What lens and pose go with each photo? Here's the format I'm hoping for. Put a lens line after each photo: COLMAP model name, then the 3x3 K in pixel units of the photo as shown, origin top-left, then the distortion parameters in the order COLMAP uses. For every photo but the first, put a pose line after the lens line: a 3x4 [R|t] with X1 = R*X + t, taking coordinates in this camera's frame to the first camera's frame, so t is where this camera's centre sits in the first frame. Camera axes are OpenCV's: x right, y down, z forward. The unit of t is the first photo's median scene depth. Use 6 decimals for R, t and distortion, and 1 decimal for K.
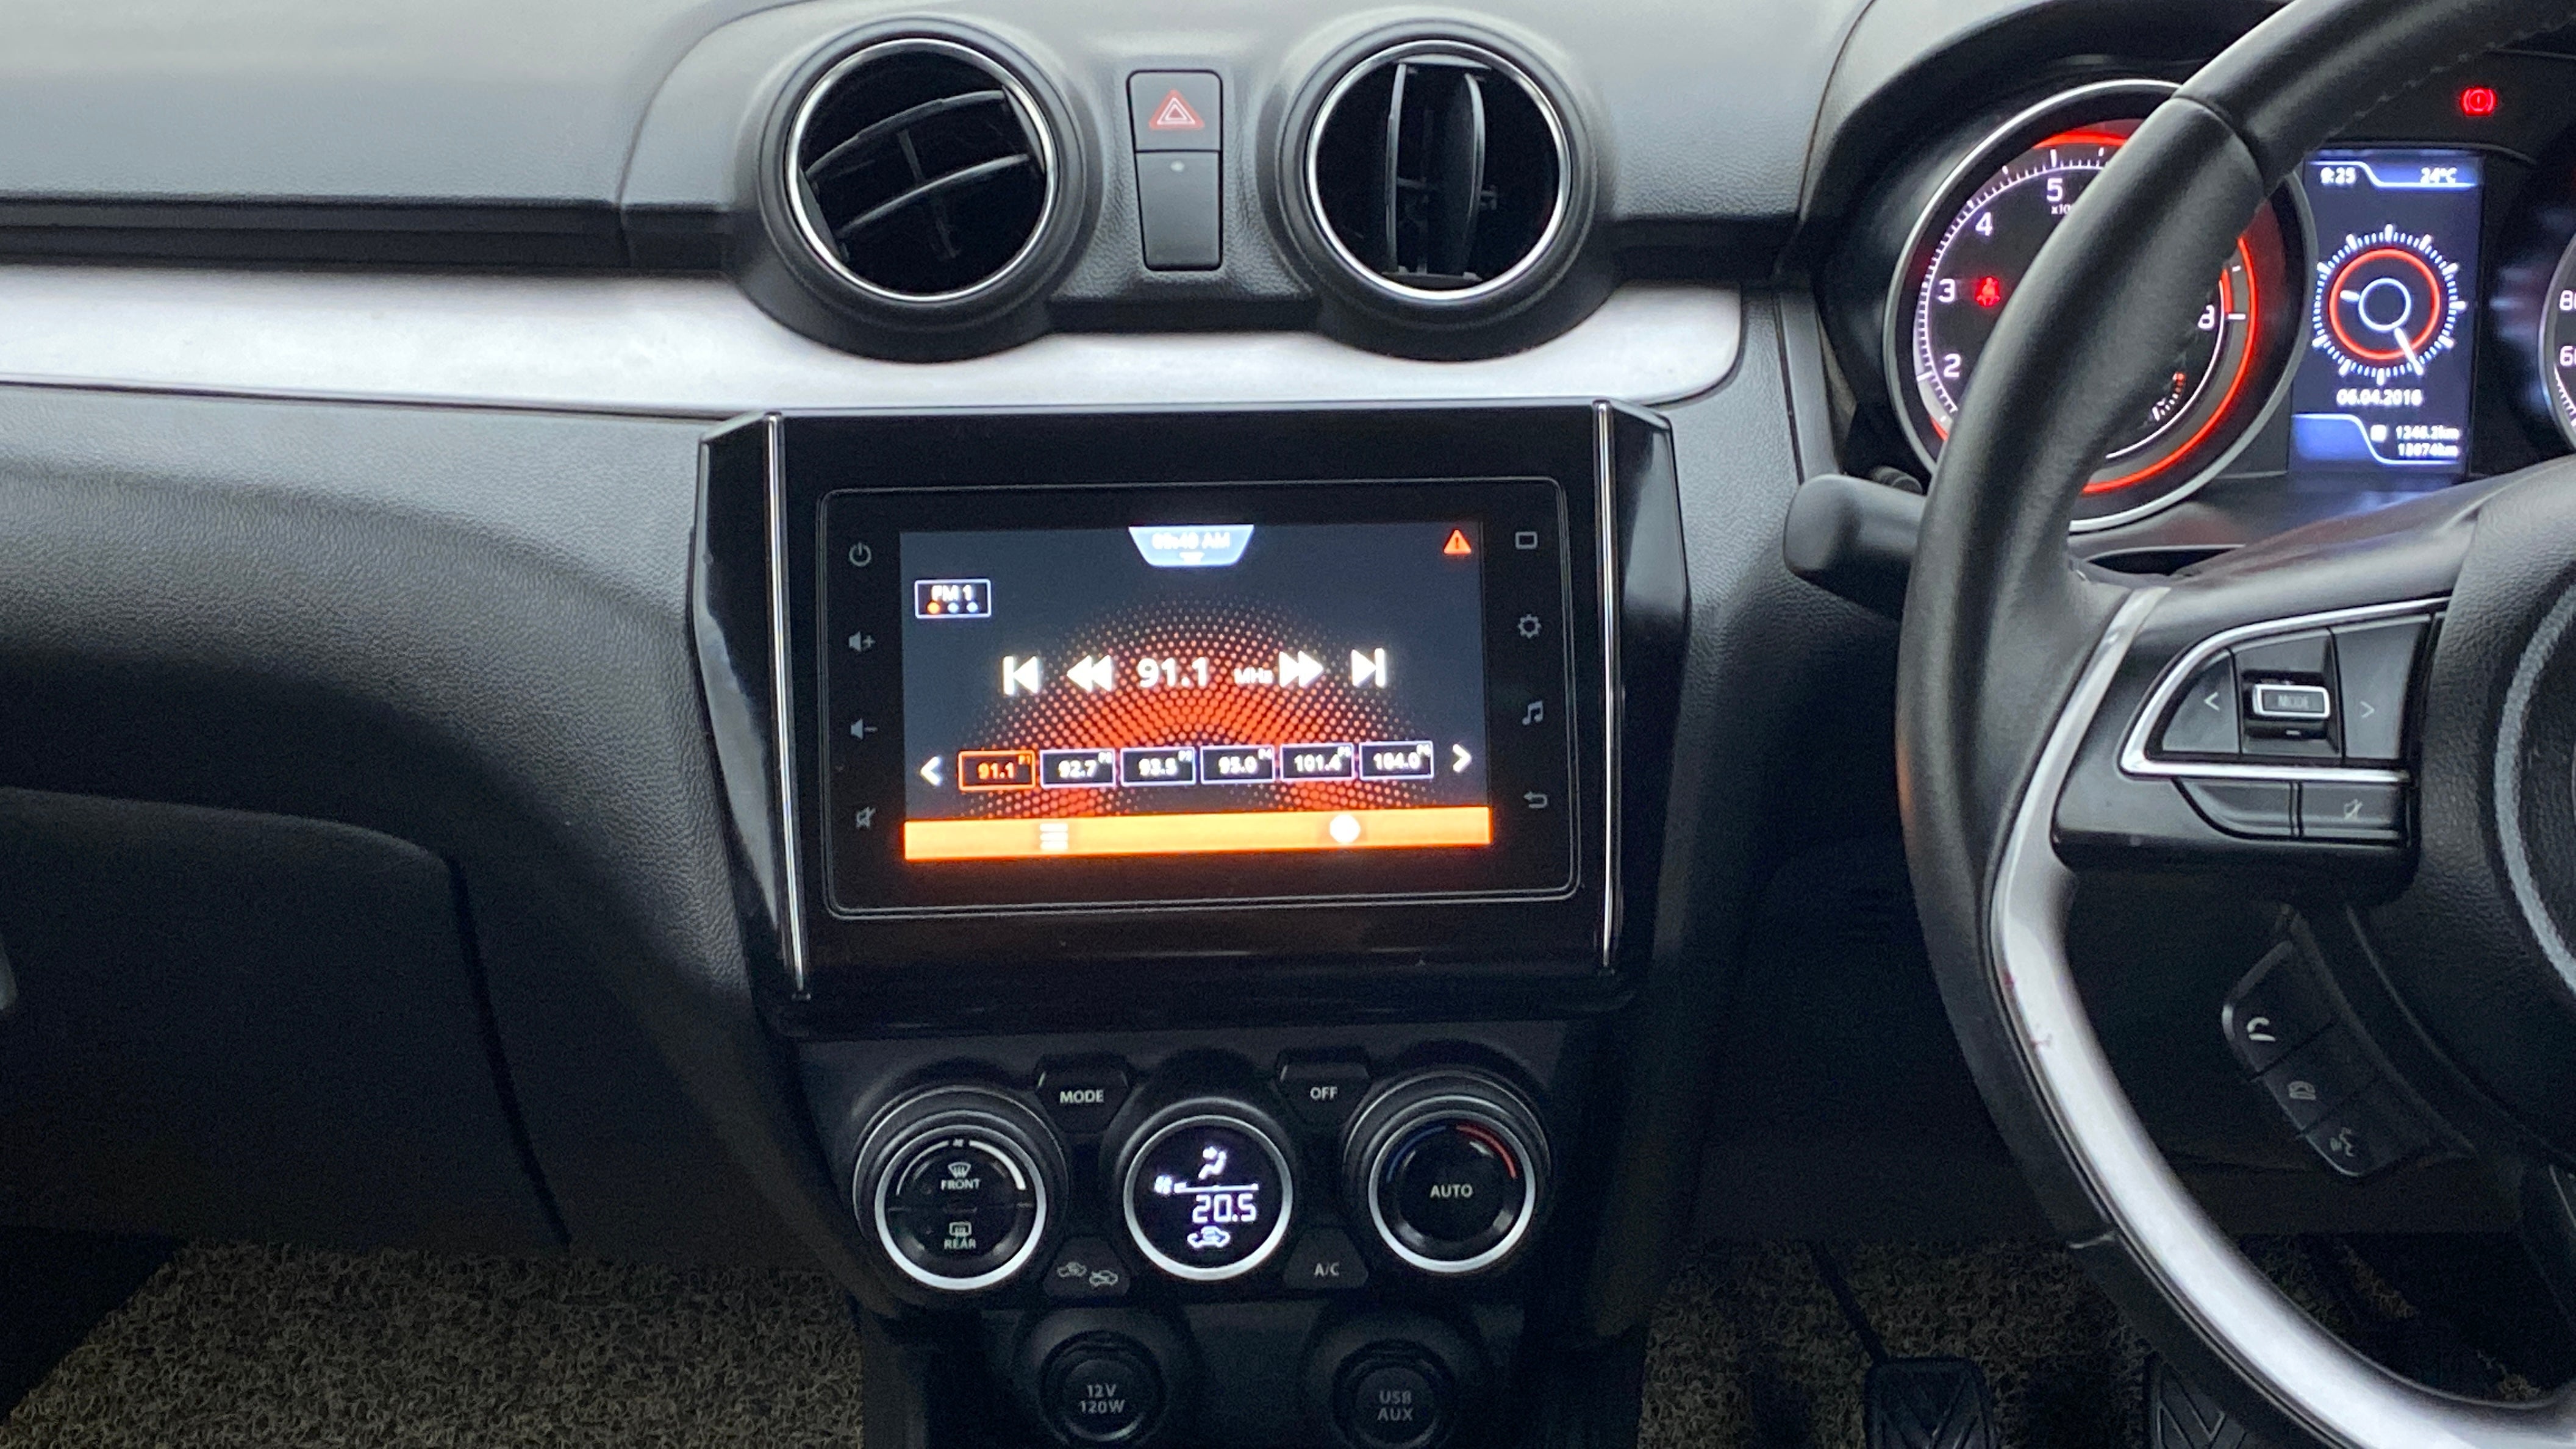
lens RADIAL K [[2871.8, 0, 1288.0], [0, 2871.8, 724.5], [0, 0, 1]] dist [0.147764, -0.348553]
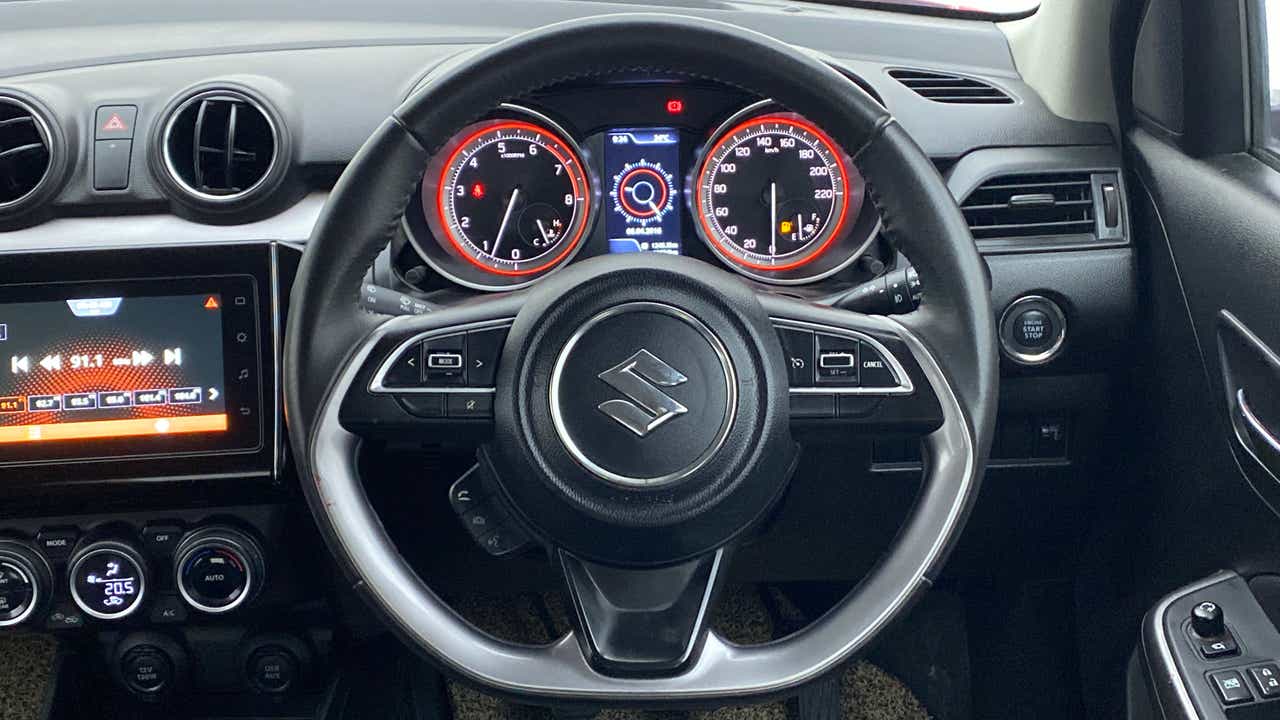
lens RADIAL K [[1307.2, 0, 614.6], [0, 1307.2, 362.2], [0, 0, 1]] dist [0.116277, -0.285090]
pose [[0.999546, -0.029427, 0.006394, 0.380769], [0.029500, 0.999497, -0.011658, 0.008000], [-0.006048, 0.011841, 0.999912, -0.082794]]
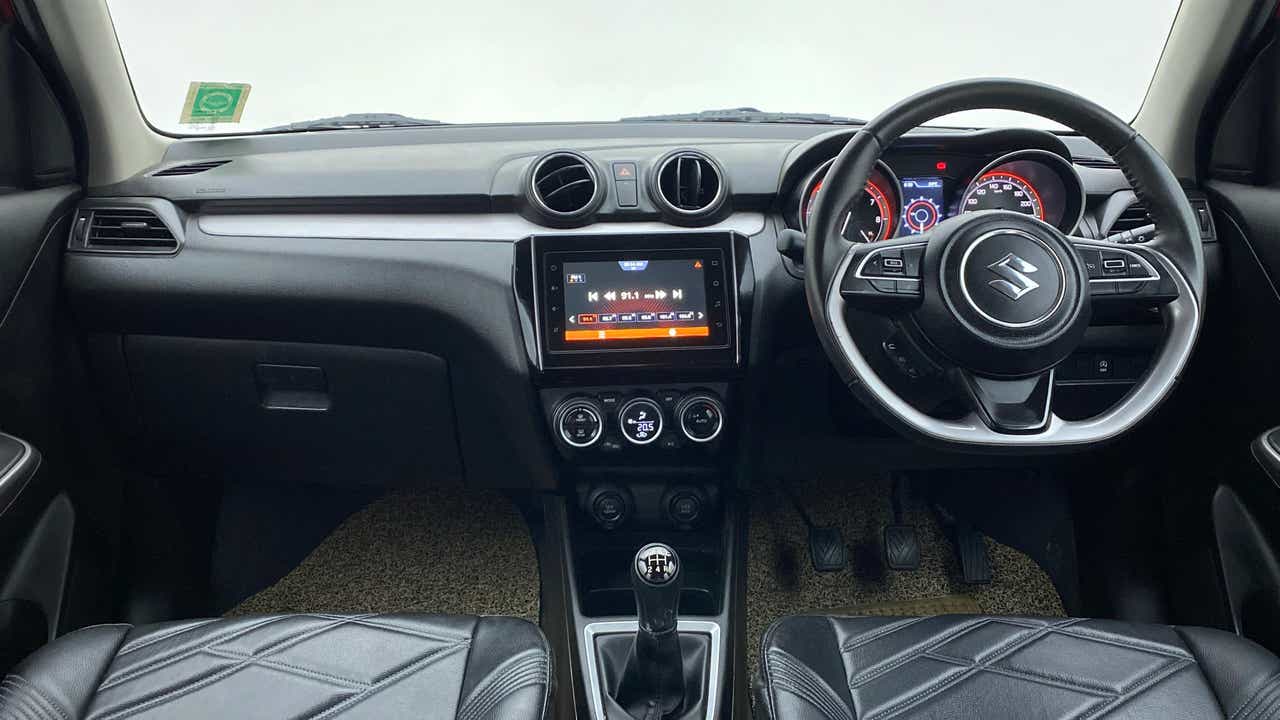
lens RADIAL K [[910.9, 0, 639.1], [0, 910.9, 389.6], [0, 0, 1]] dist [0.122877, -0.213828]
pose [[0.999574, -0.022722, 0.018323, -0.053066], [0.024661, 0.993212, -0.113671, 0.260759], [-0.015616, 0.114074, 0.993349, -0.274769]]
